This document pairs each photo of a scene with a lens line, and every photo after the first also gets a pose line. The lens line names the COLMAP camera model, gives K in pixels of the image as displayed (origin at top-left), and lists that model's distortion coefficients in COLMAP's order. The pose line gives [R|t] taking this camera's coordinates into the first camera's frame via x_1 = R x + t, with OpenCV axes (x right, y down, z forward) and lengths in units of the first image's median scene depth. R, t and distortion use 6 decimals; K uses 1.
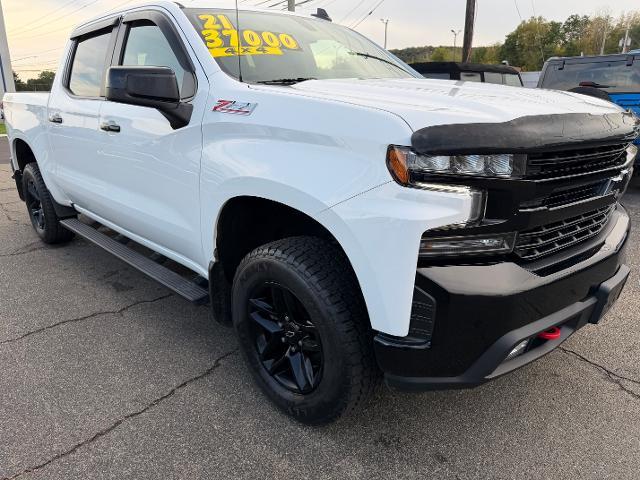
lens RADIAL K [[436.0, 0, 320.0], [0, 436.0, 240.0], [0, 0, 1]] dist [0.067535, -0.055261]
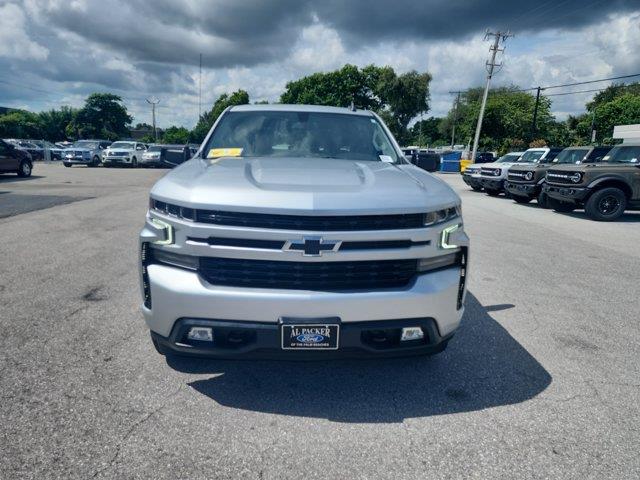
lens RADIAL K [[436.1, 0, 319.7], [0, 436.1, 248.6], [0, 0, 1]] dist [0.071915, -0.052931]
pose [[0.743076, 0.172605, -0.646564, 1.336393], [-0.228371, 0.973571, -0.002558, -0.107869], [0.629034, 0.149557, 0.762856, 0.042696]]
